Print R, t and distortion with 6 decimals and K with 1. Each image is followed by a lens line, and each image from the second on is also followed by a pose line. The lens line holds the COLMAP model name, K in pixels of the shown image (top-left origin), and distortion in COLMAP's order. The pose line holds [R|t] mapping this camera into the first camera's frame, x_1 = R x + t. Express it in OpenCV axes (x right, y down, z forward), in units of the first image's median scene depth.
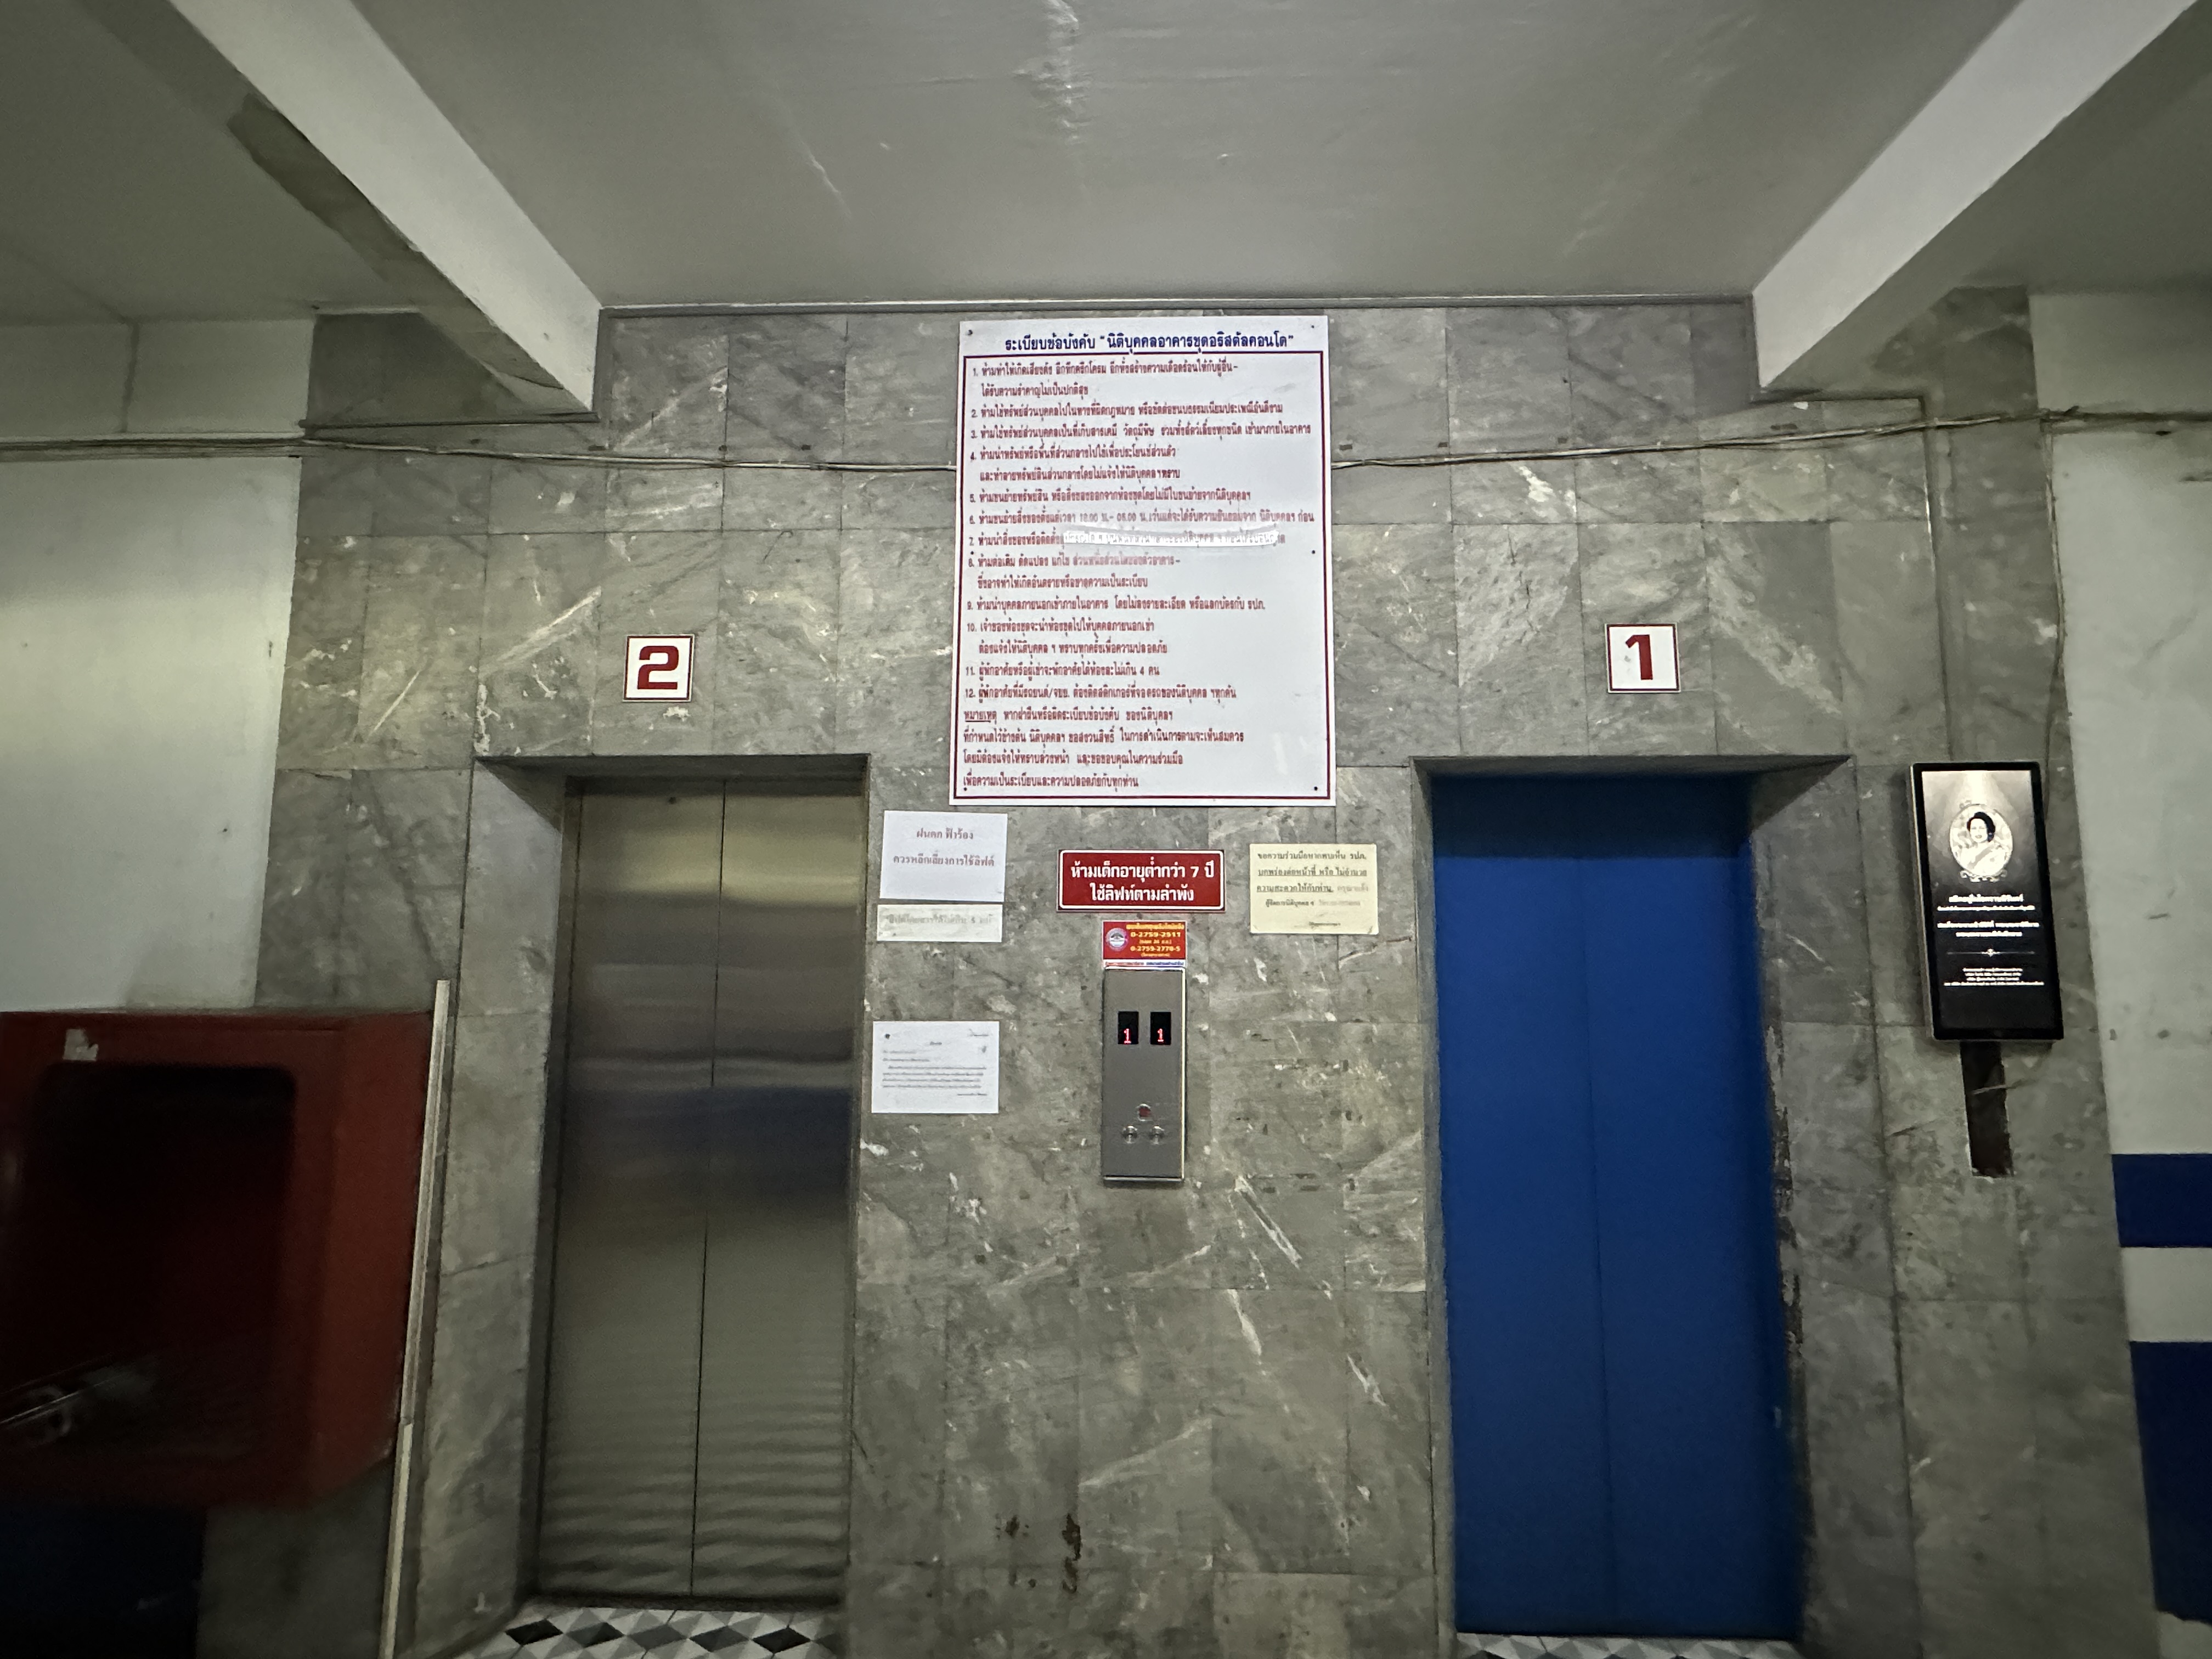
lens RADIAL K [[1094.7, 0, 1106.4], [0, 1094.7, 826.2], [0, 0, 1]] dist [-0.002122, -0.000358]
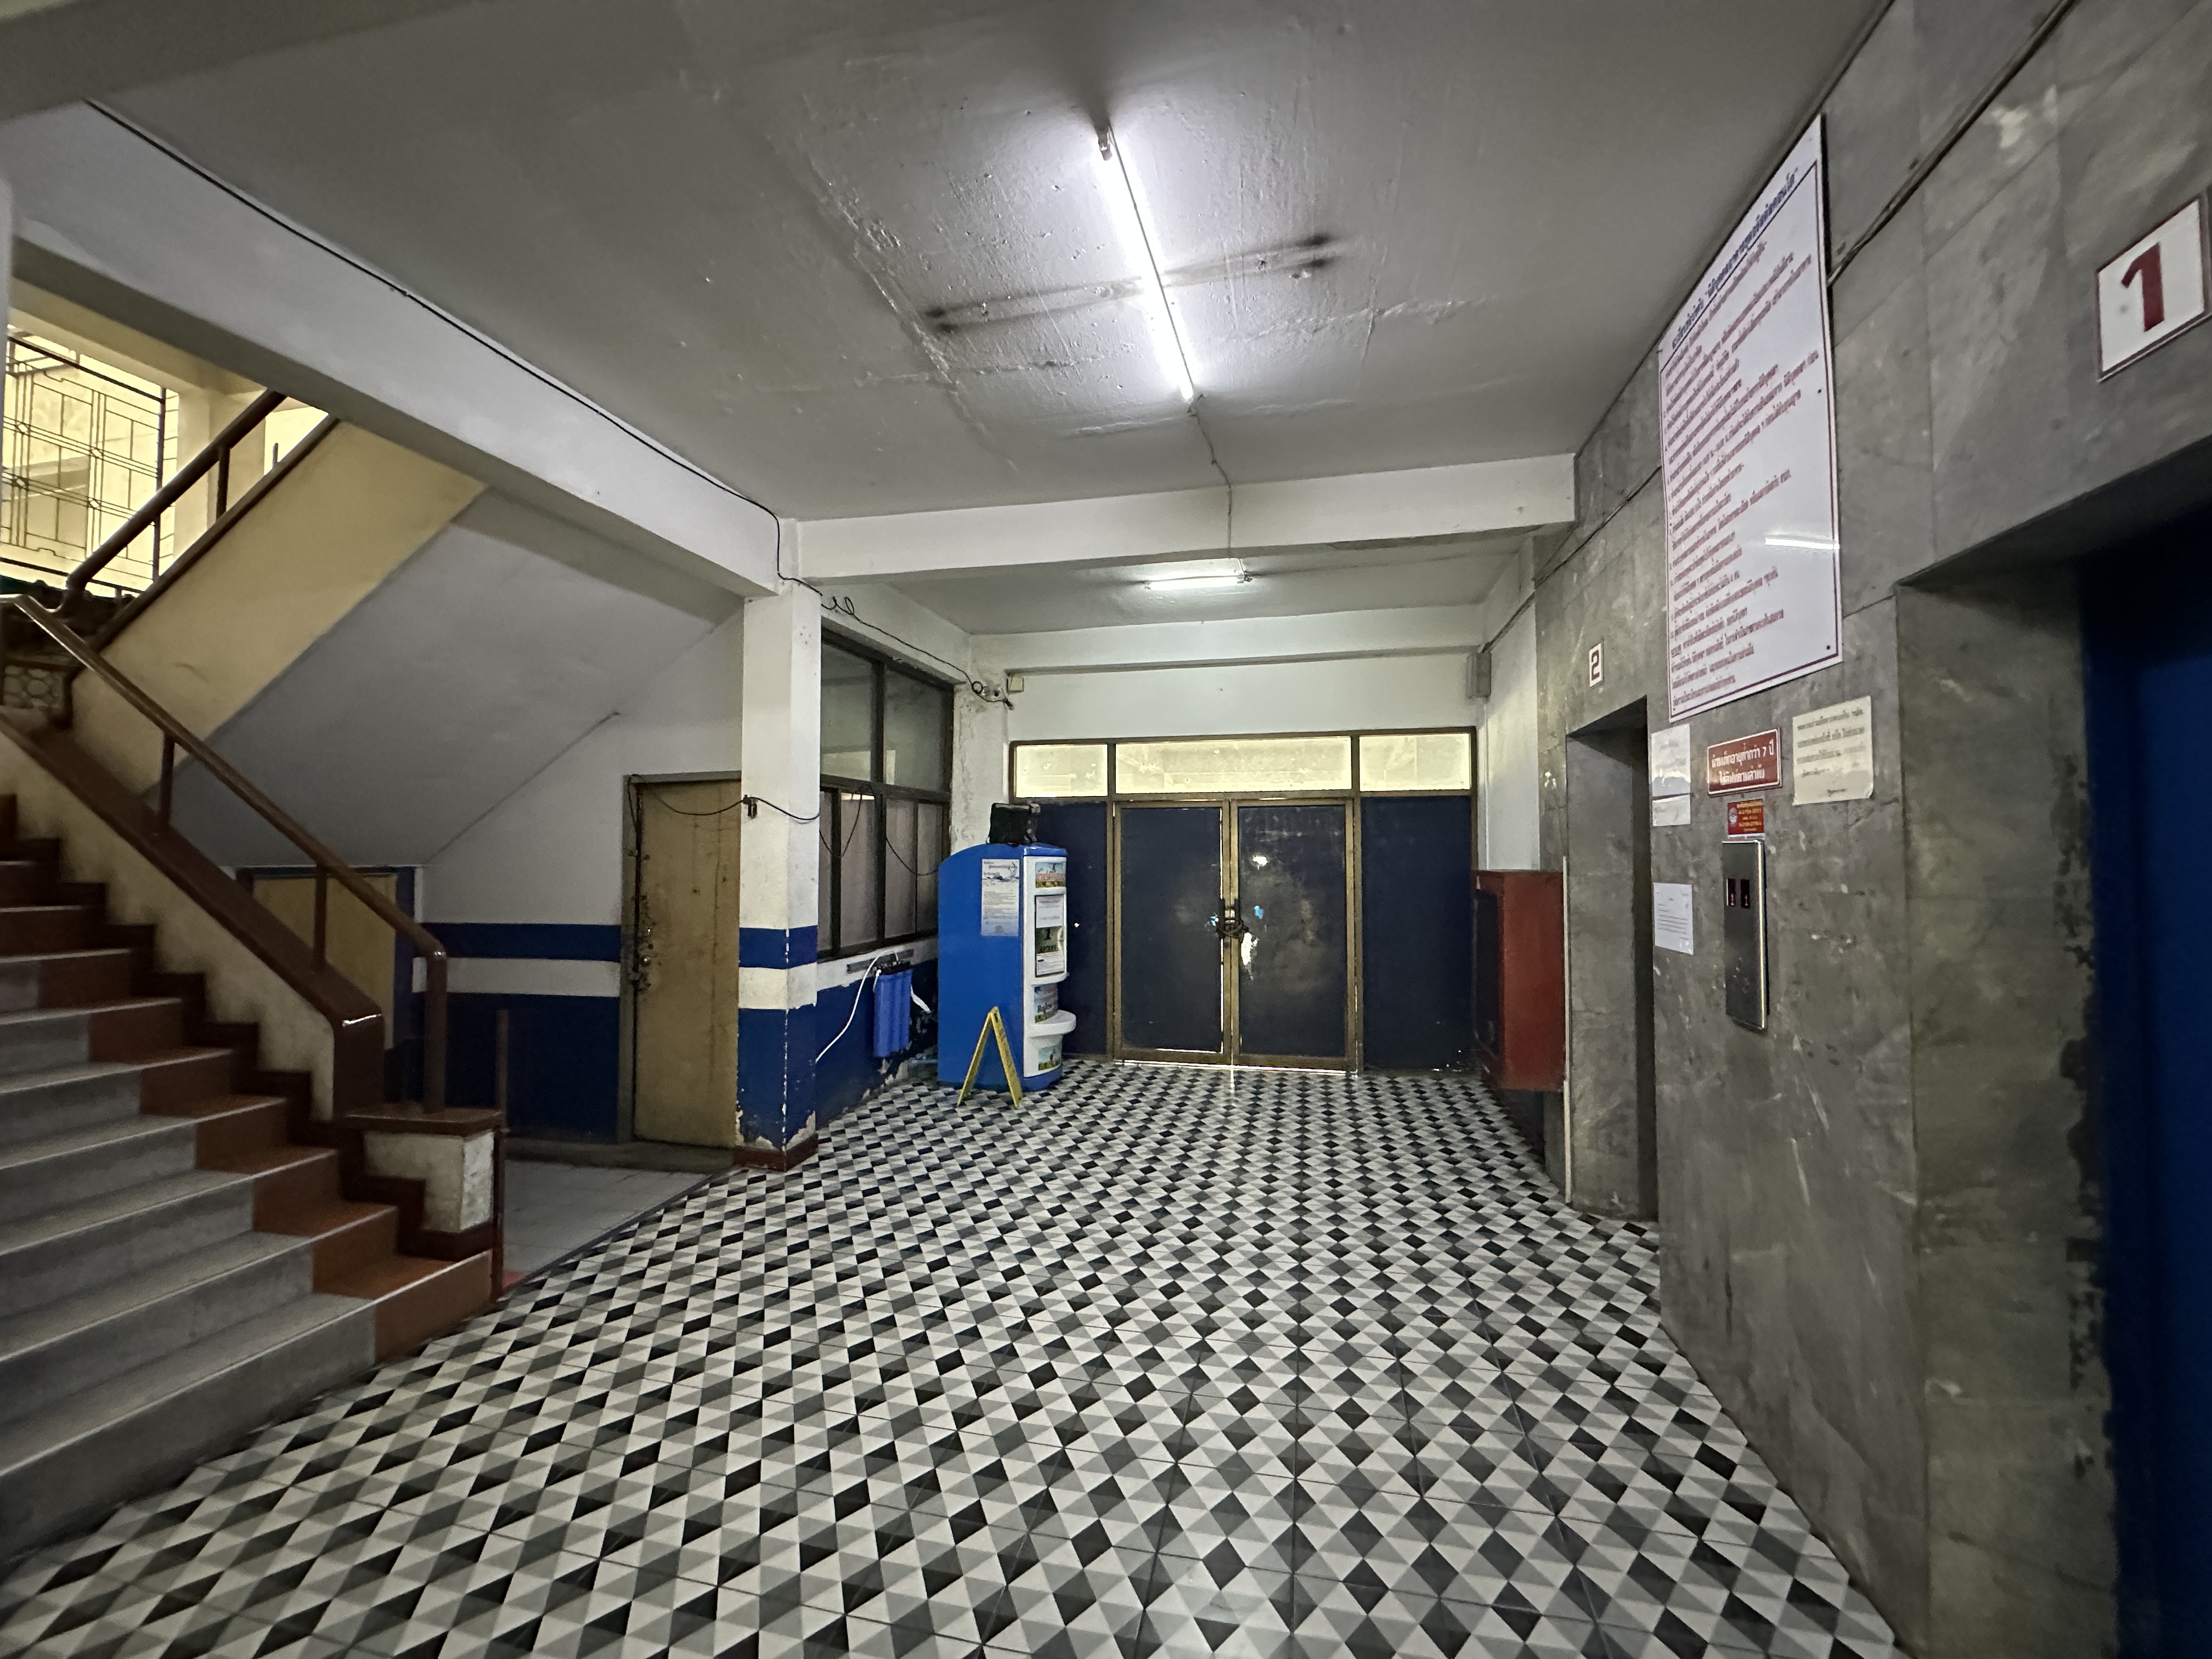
lens RADIAL K [[889.9, 0, 1109.0], [0, 889.9, 822.3], [0, 0, 1]] dist [-0.001508, 0.000923]
pose [[-0.182058, -0.042685, -0.982361, 1.062535], [0.111863, 0.991672, -0.063821, 0.095258], [0.976904, -0.121509, -0.175767, 0.520892]]
